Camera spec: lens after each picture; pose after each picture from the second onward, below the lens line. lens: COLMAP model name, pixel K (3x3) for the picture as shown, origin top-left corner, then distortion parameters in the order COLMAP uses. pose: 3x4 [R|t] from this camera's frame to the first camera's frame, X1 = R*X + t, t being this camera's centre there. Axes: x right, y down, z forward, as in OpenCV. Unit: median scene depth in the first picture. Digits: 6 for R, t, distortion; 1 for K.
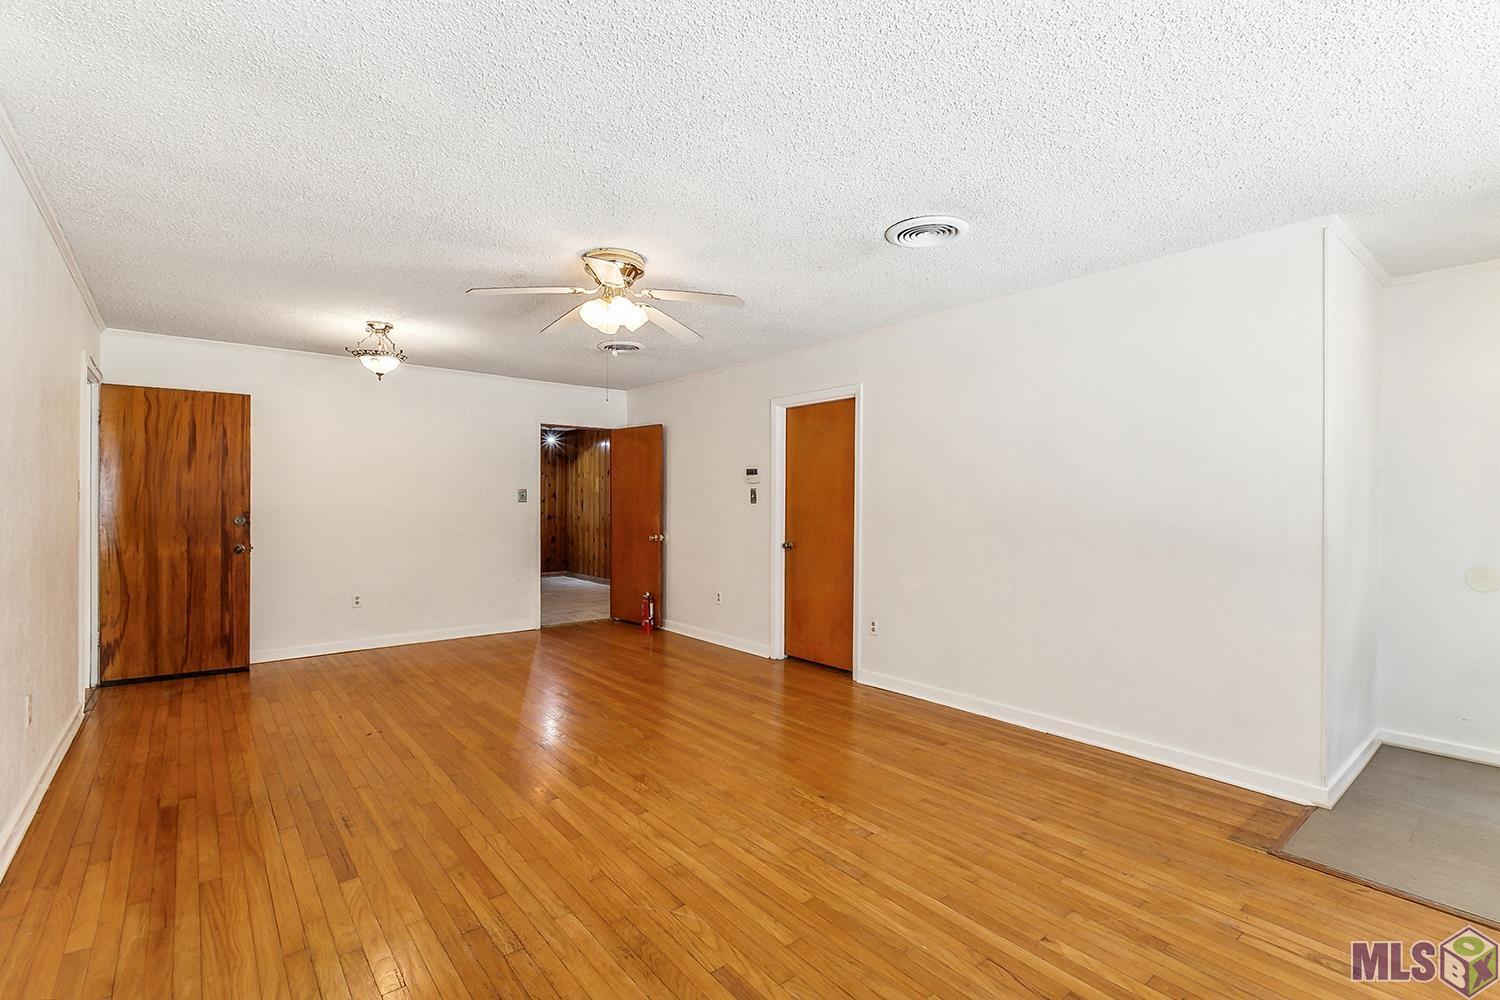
lens RADIAL K [[675.3, 0, 752.0], [0, 675.3, 513.0], [0, 0, 1]] dist [0.001378, 0.000569]
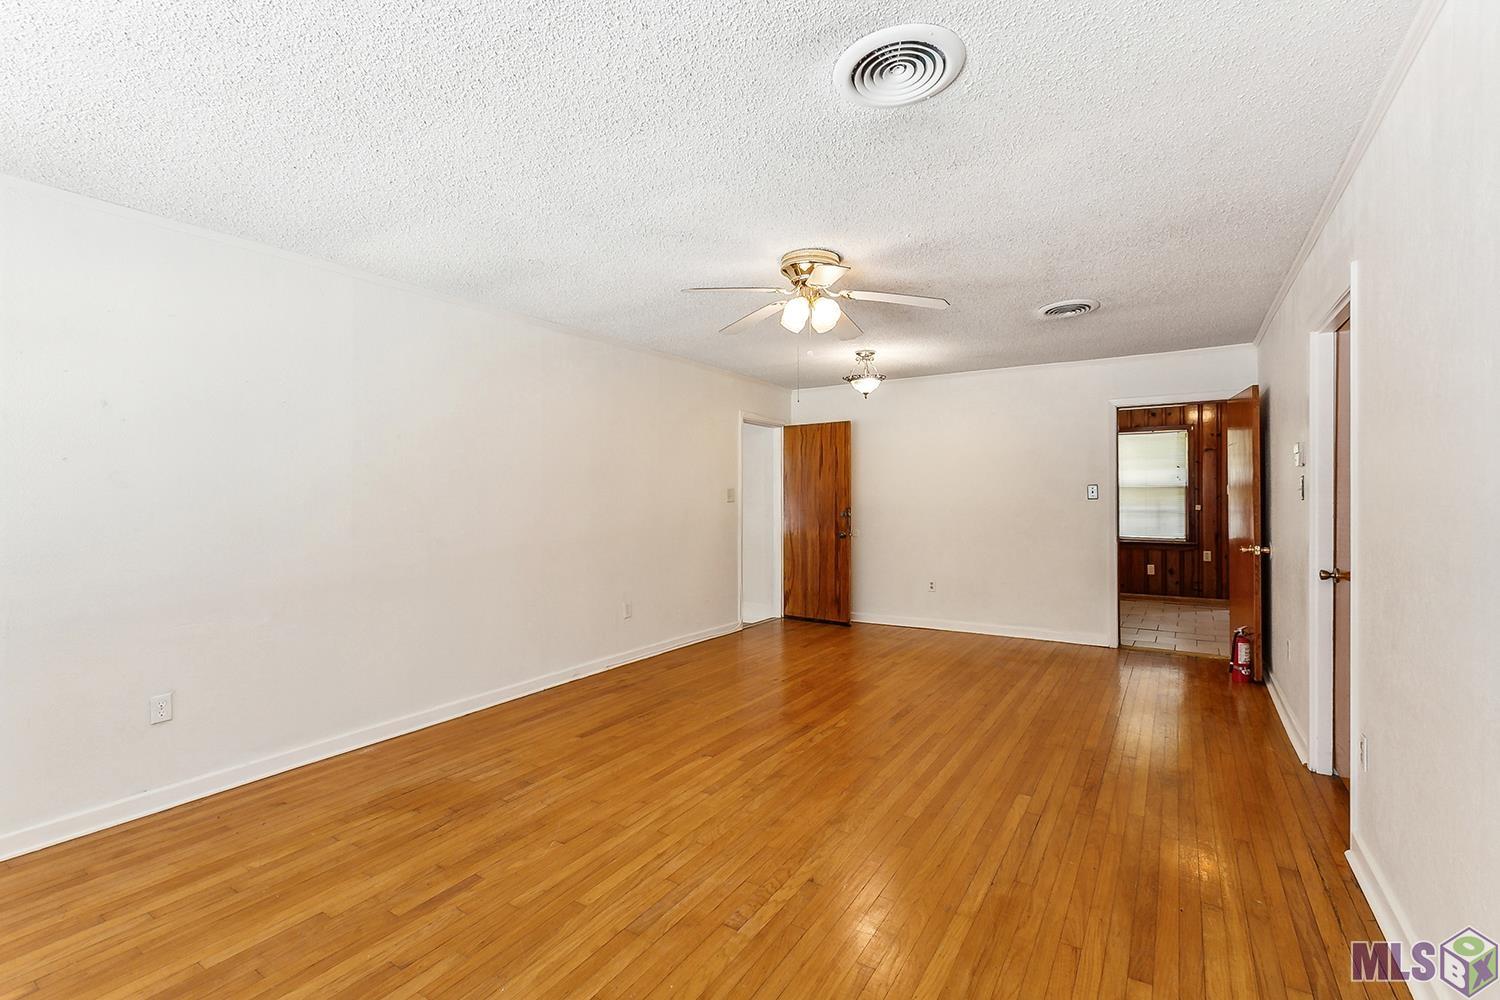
lens RADIAL K [[675.3, 0, 747.4], [0, 675.3, 498.1], [0, 0, 1]] dist [0.001378, 0.000569]
pose [[0.309876, -0.005856, -0.950759, 0.558888], [-0.010689, 0.999896, -0.009642, -0.007042], [0.950717, 0.013150, 0.309782, 0.464202]]
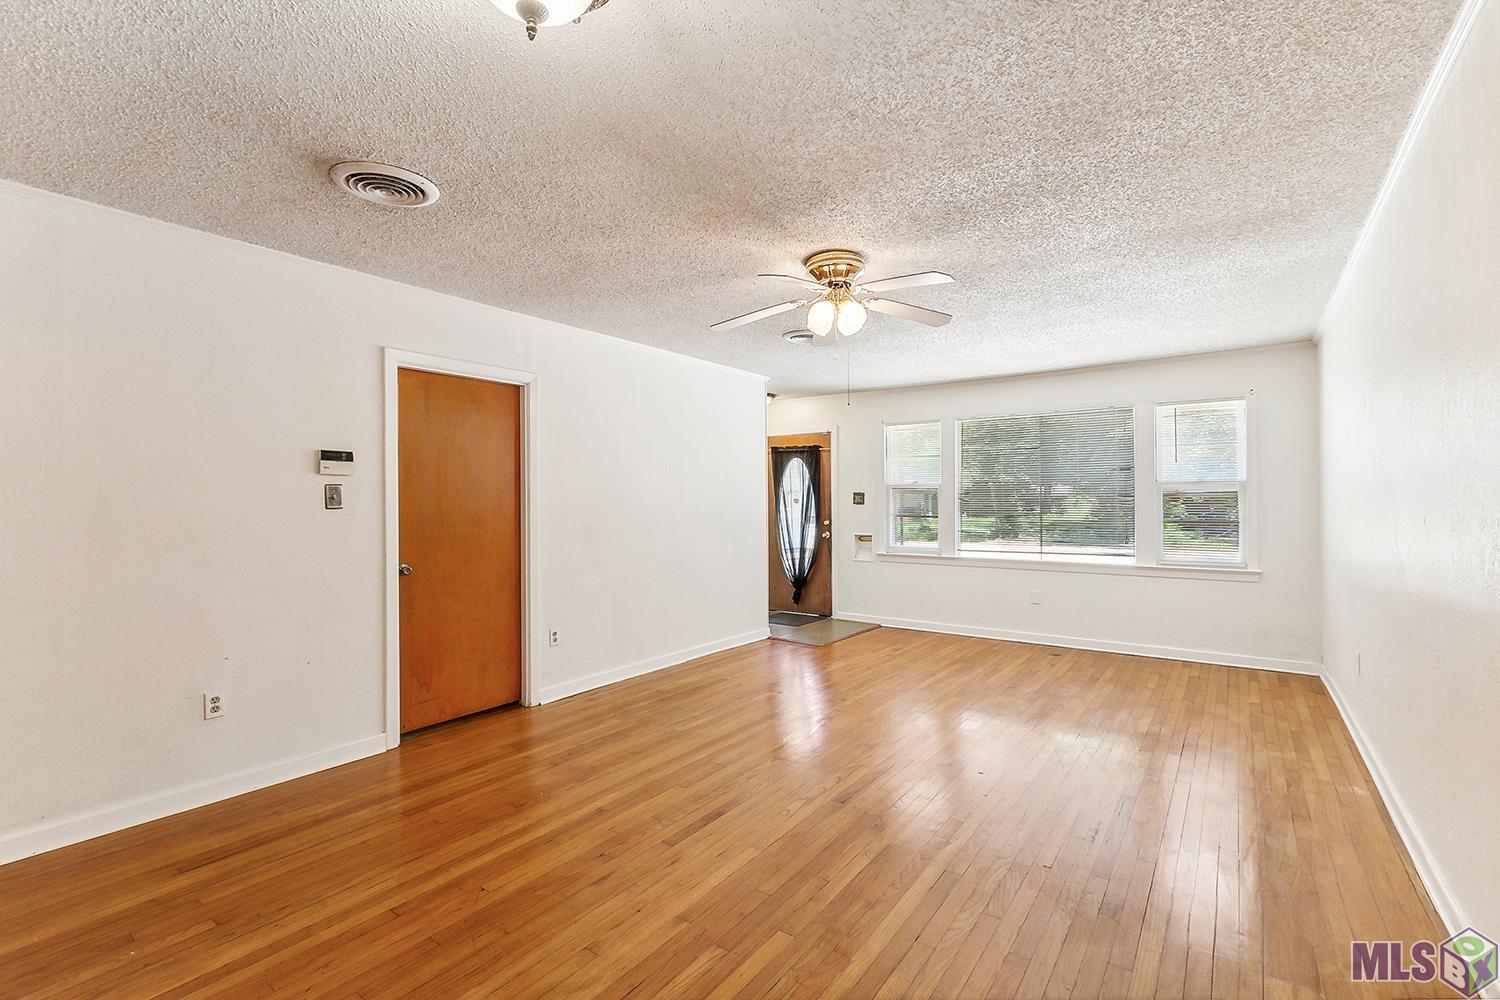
lens RADIAL K [[675.3, 0, 753.0], [0, 675.3, 494.6], [0, 0, 1]] dist [0.001378, 0.000569]
pose [[-0.253472, 0.008306, 0.967307, -0.882074], [0.020729, 0.999780, -0.003153, -0.023520], [-0.967121, 0.019252, -0.253588, 1.063841]]
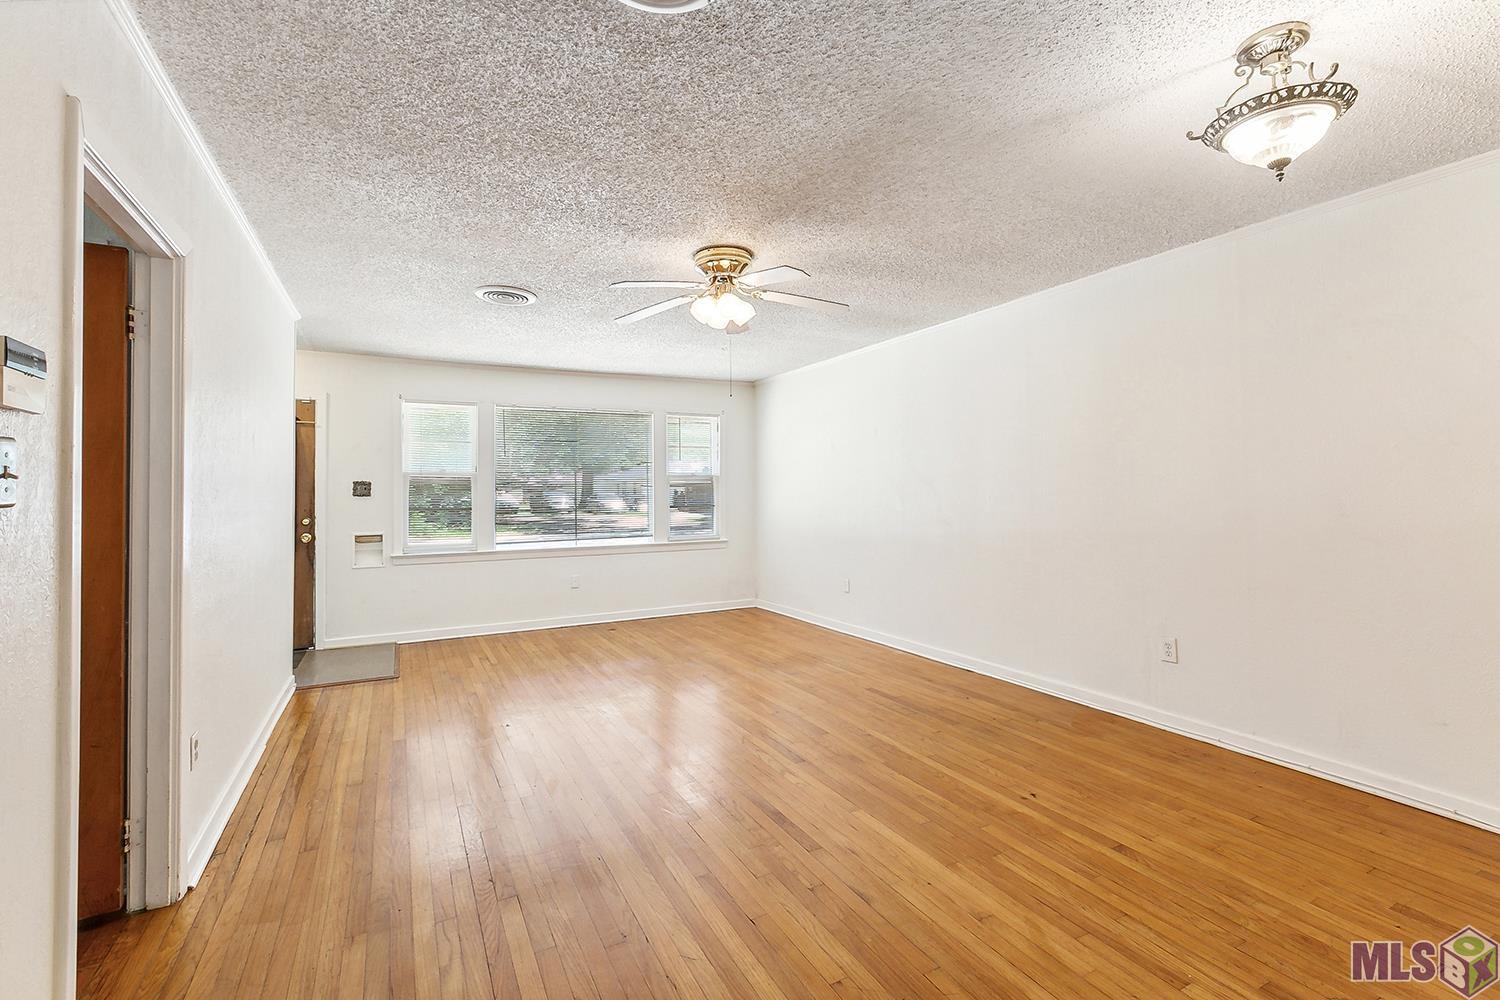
lens RADIAL K [[675.3, 0, 771.2], [0, 675.3, 481.0], [0, 0, 1]] dist [0.001378, 0.000569]
pose [[-0.983848, 0.007485, 0.178847, -0.354887], [0.008889, 0.999936, 0.007046, -0.031444], [-0.178783, 0.008522, -0.983852, 1.547282]]
